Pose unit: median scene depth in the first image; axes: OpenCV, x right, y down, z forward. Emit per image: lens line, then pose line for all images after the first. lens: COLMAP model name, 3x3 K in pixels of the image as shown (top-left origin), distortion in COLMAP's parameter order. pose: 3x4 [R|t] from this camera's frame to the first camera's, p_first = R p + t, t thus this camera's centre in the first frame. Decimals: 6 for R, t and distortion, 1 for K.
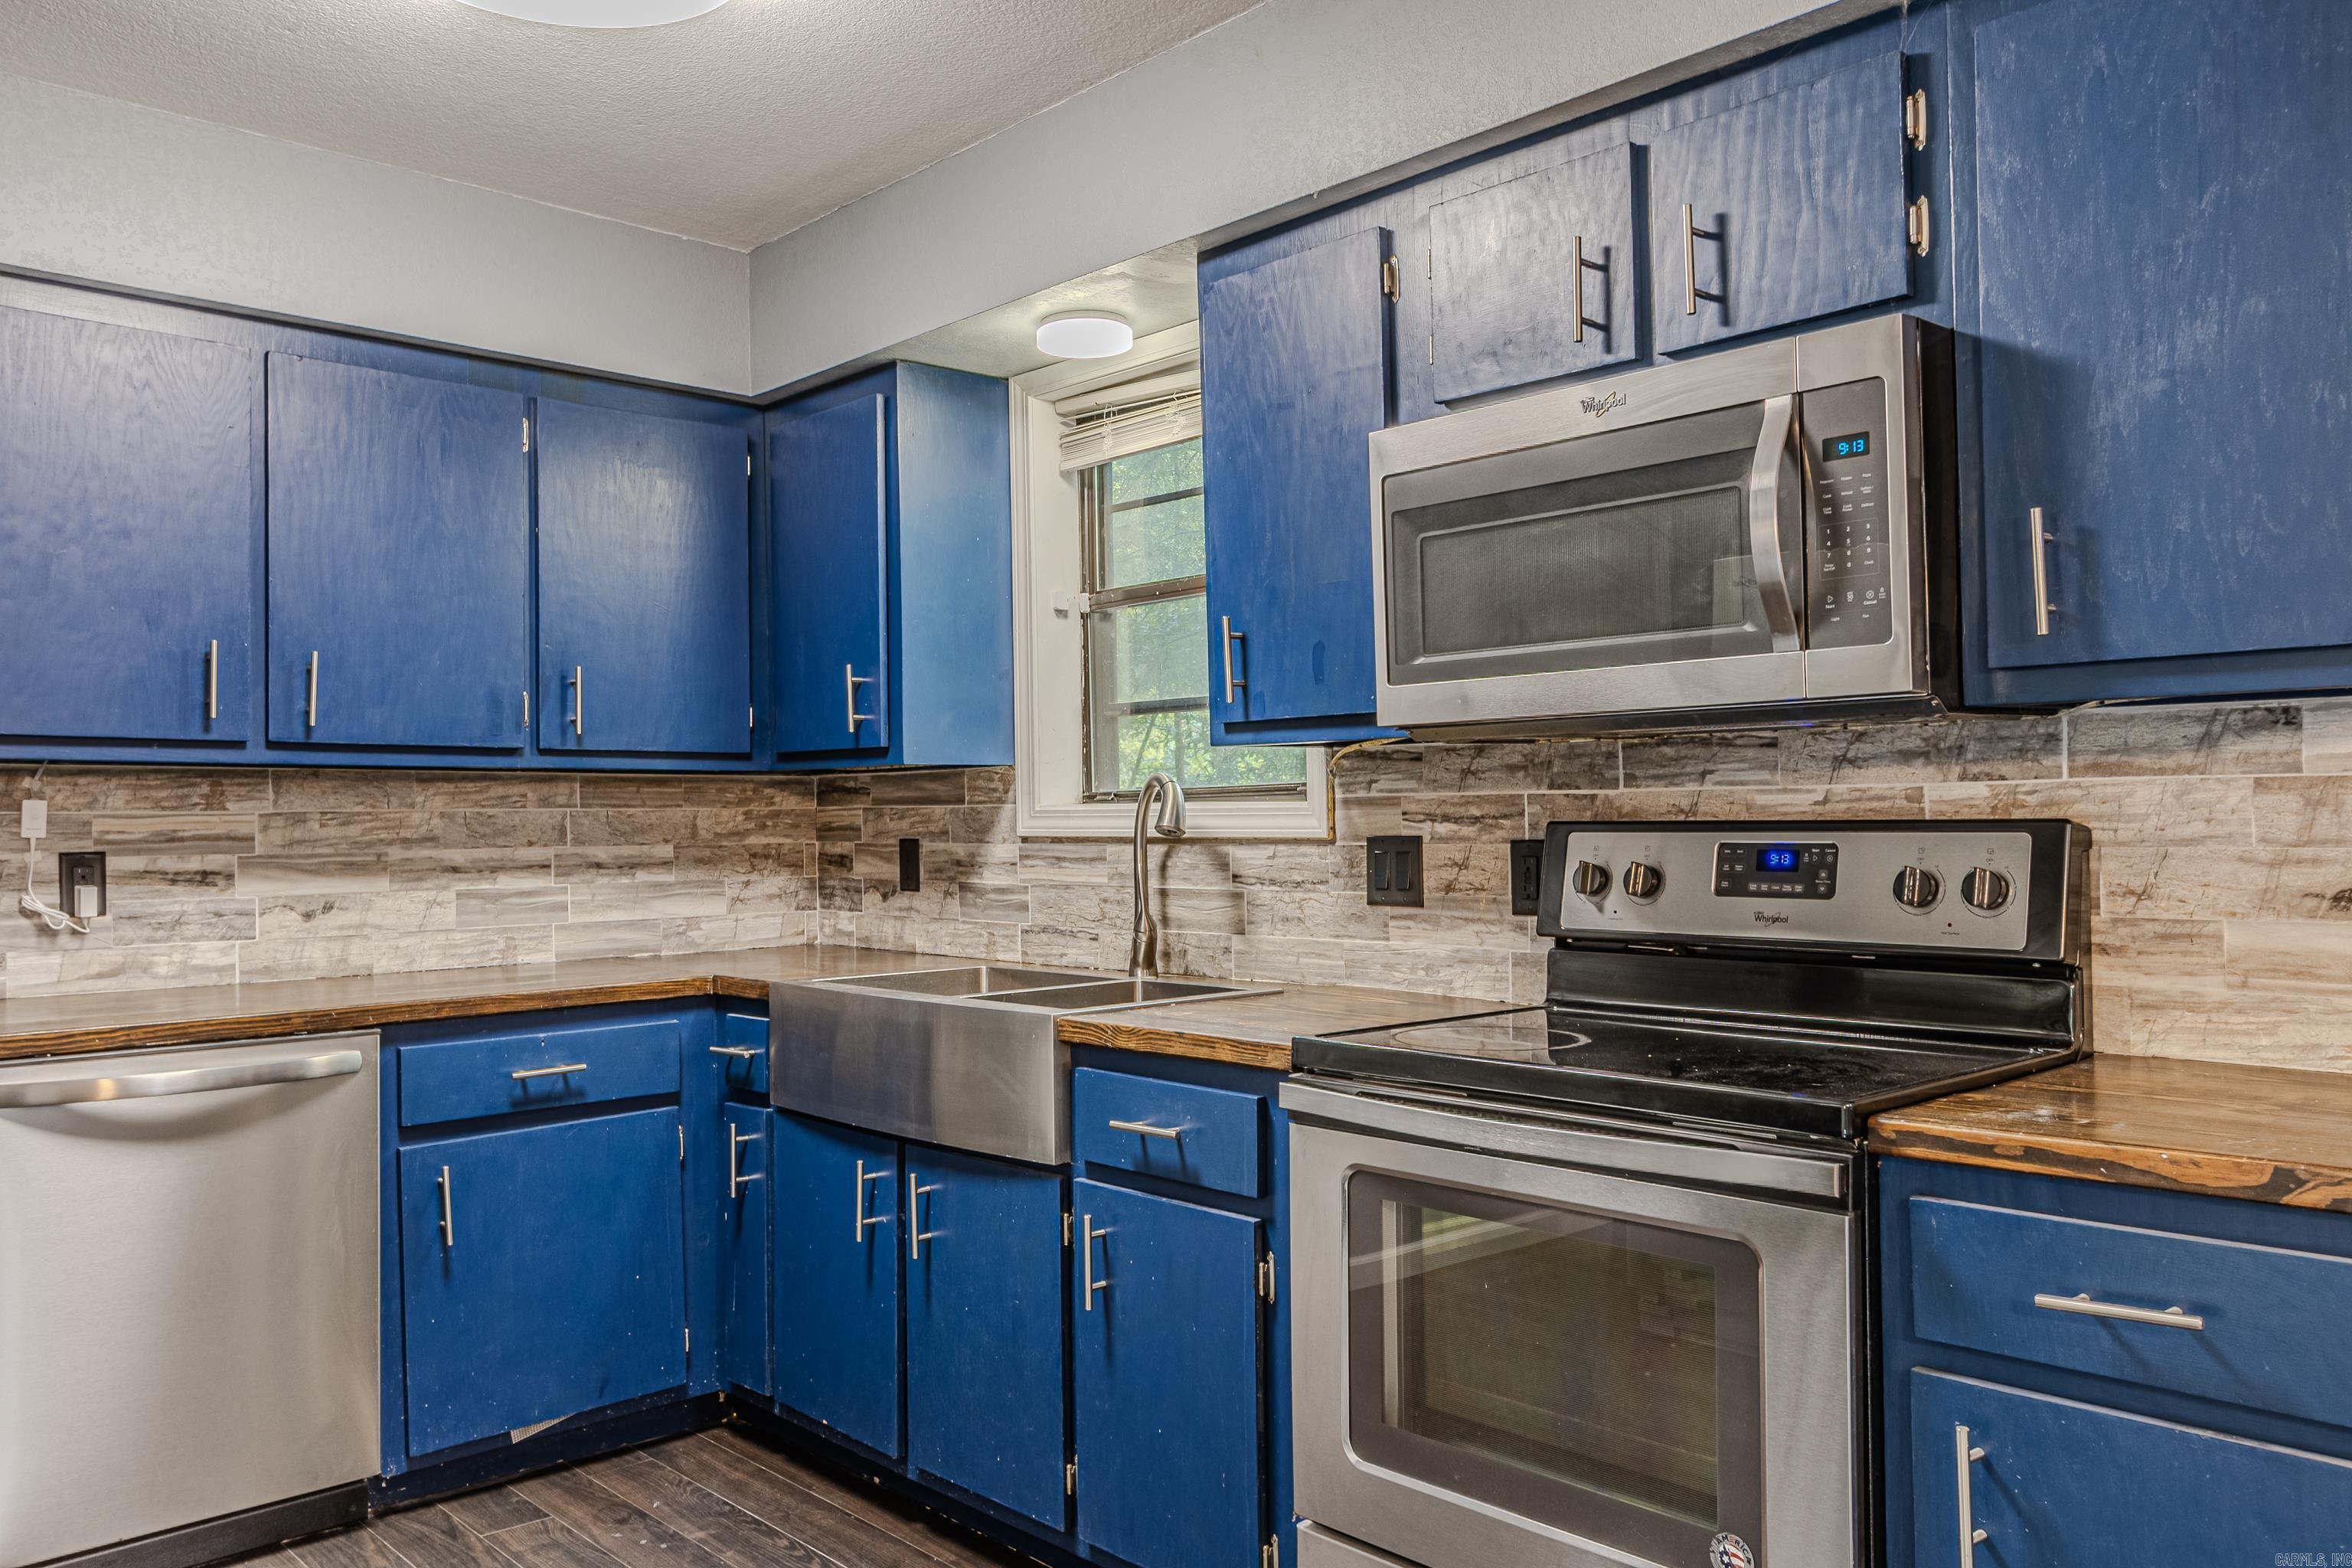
lens RADIAL K [[1748.1, 0, 1174.4], [0, 1748.1, 795.4], [0, 0, 1]] dist [0.008280, -0.002712]
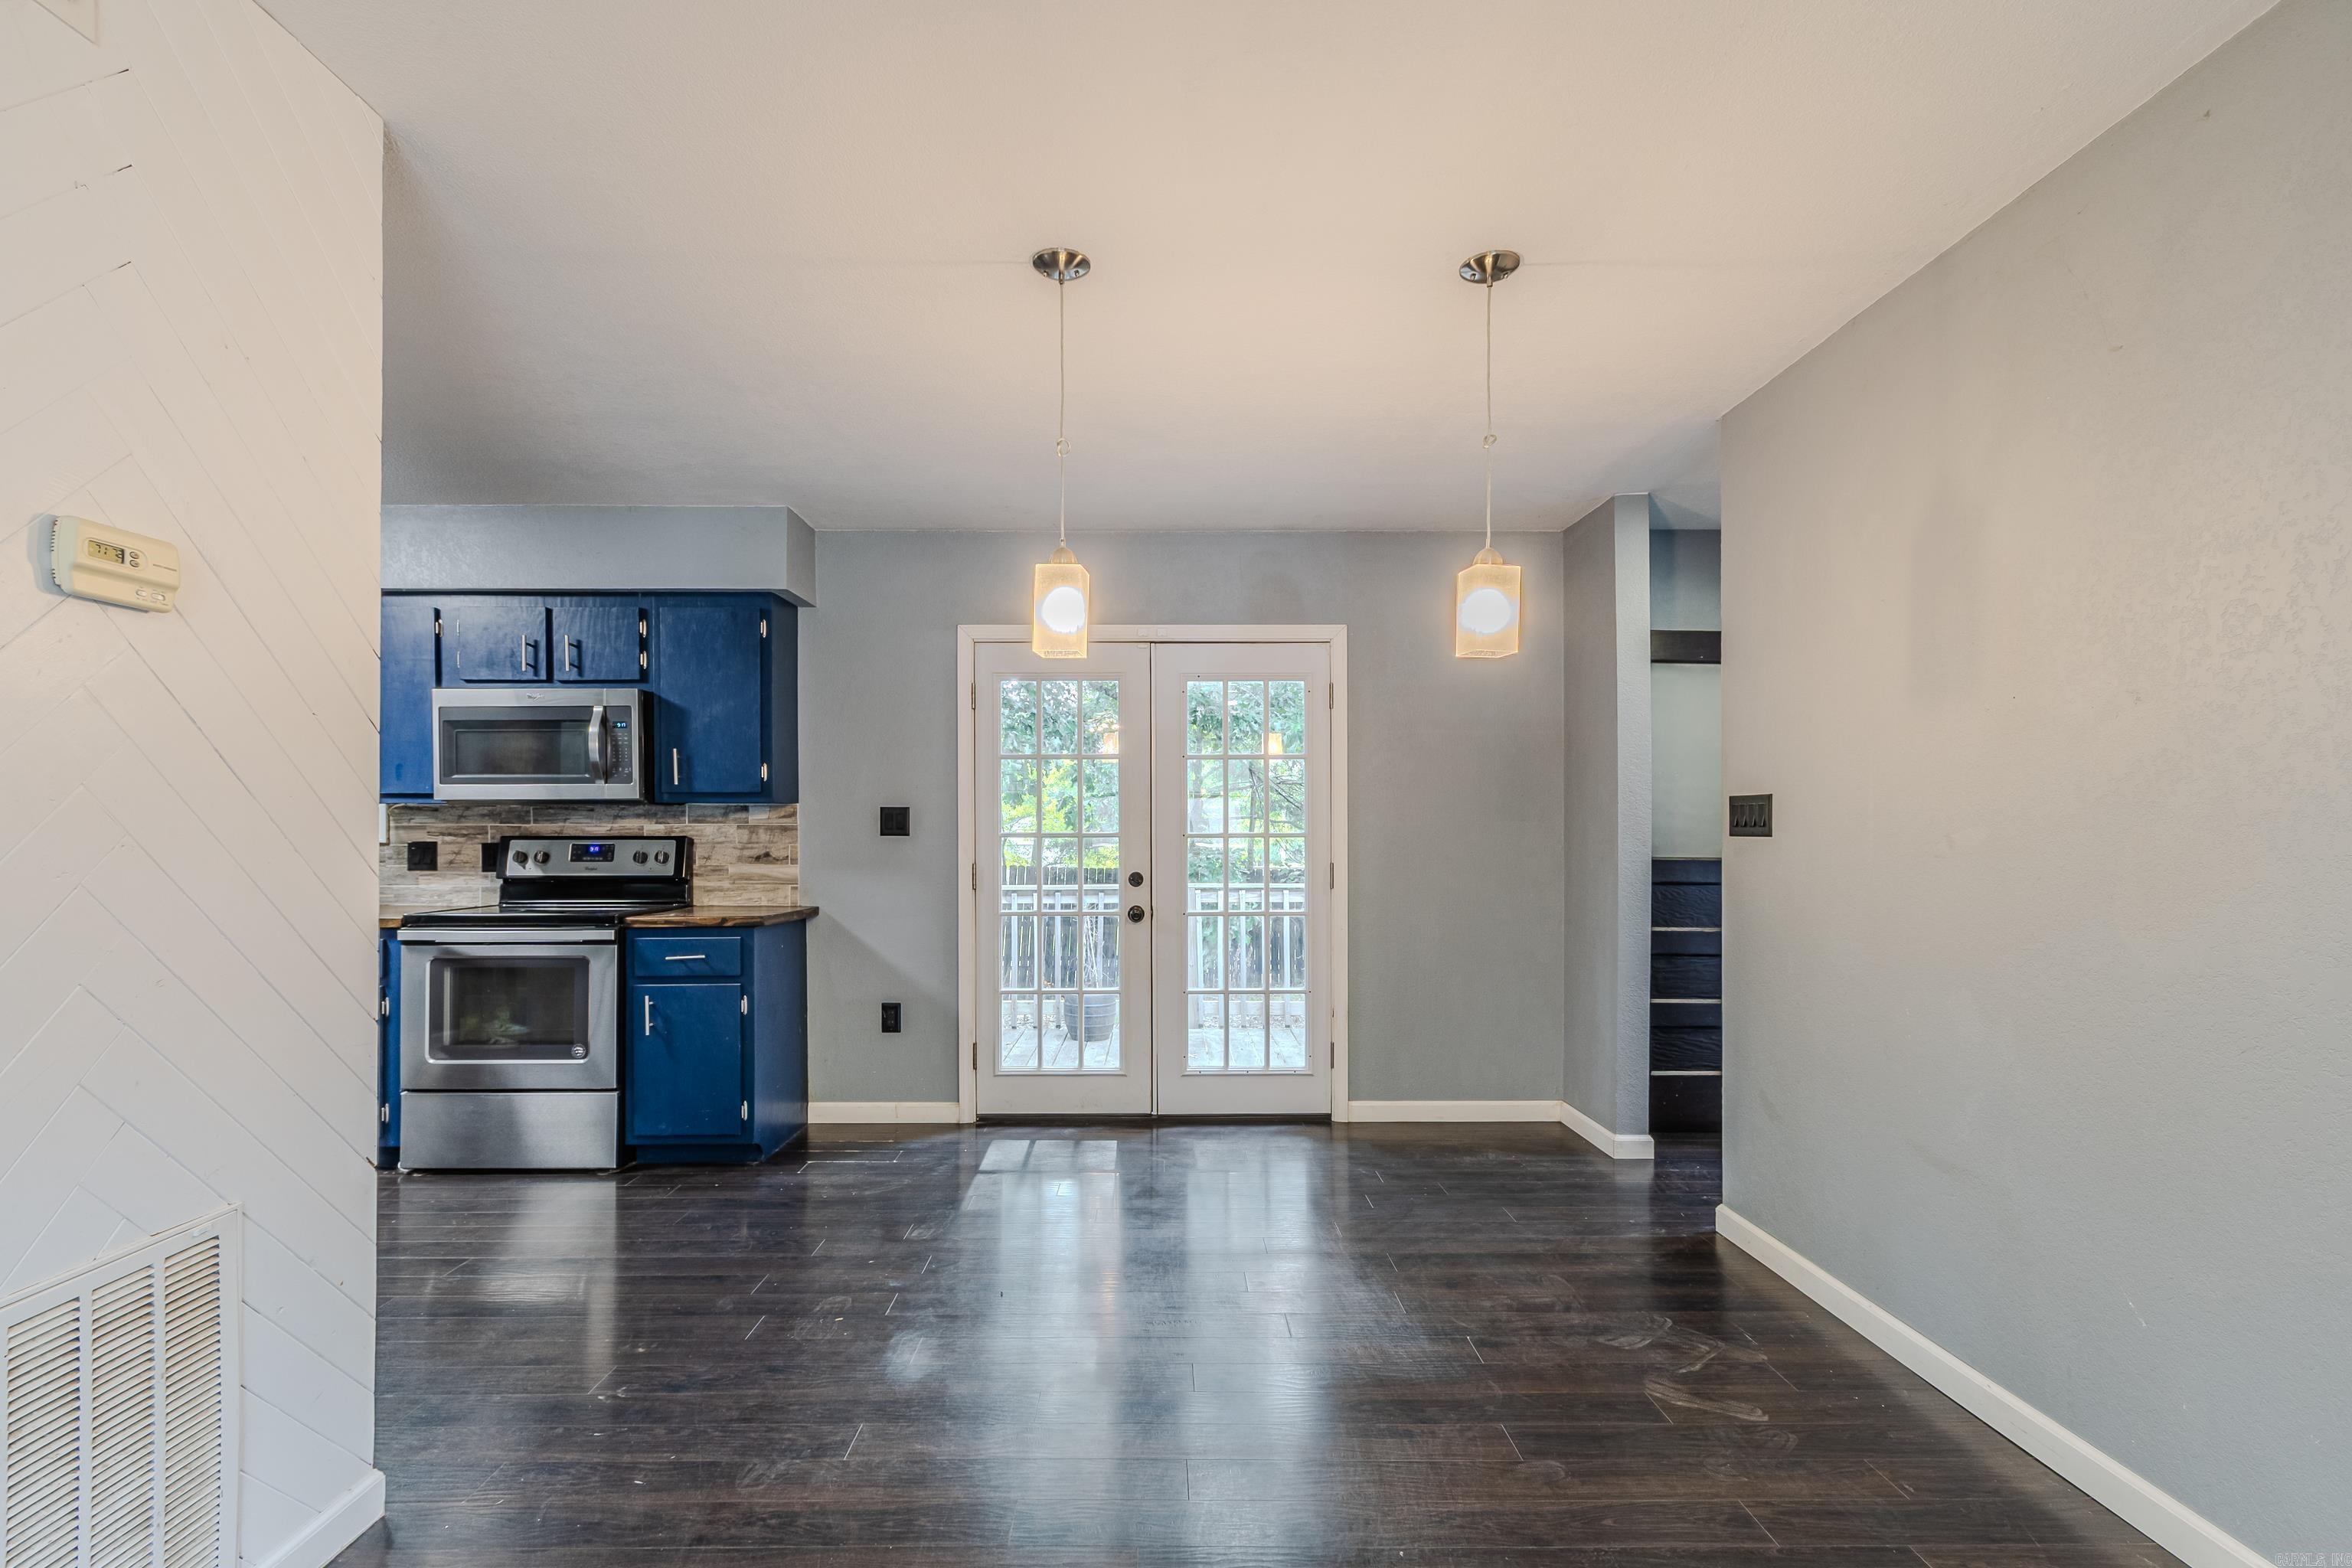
lens RADIAL K [[1085.4, 0, 1158.1], [0, 1085.4, 828.5], [0, 0, 1]] dist [0.008926, -0.000230]
pose [[0.677127, 0.013893, 0.735735, -0.293247], [-0.015876, 0.999865, -0.004269, -0.004695], [-0.735694, -0.008790, 0.677257, -0.765529]]
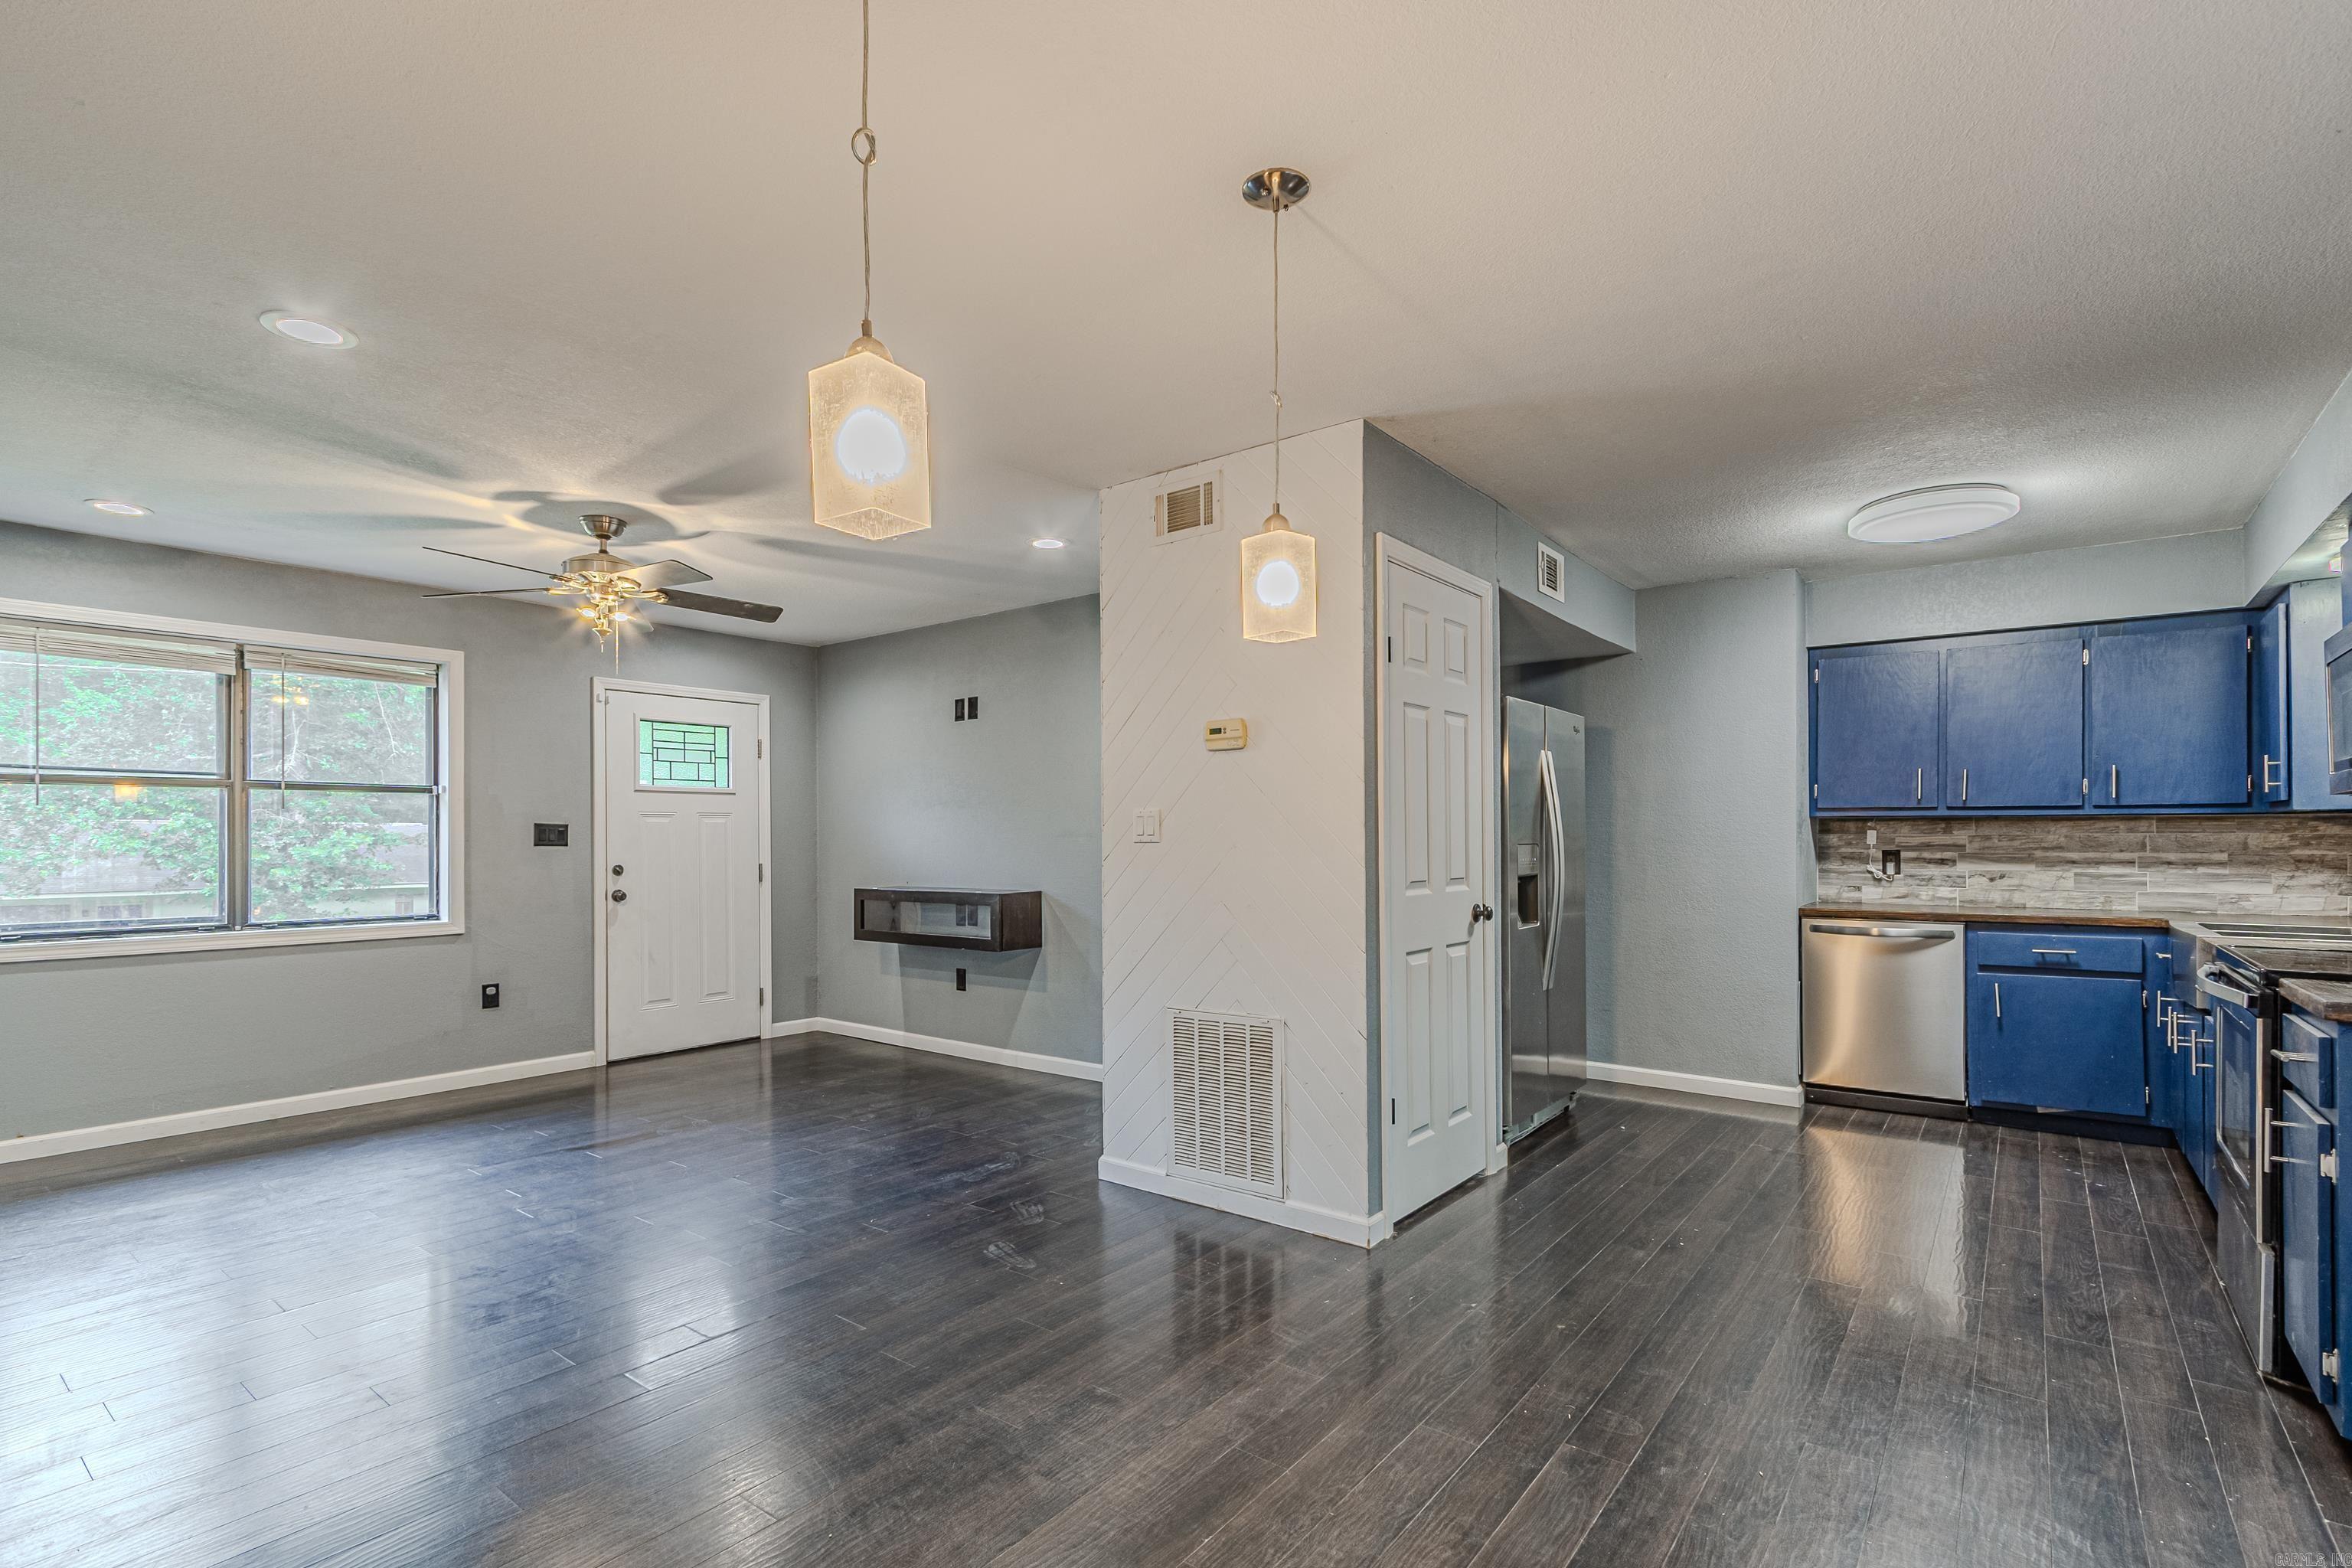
lens RADIAL K [[1088.6, 0, 1169.5], [0, 1088.6, 836.0], [0, 0, 1]] dist [0.009523, -0.004560]
pose [[0.155990, 0.005681, -0.987742, 0.900694], [0.010955, 0.999912, 0.007481, -0.014109], [0.987698, -0.011987, 0.155914, -0.356129]]
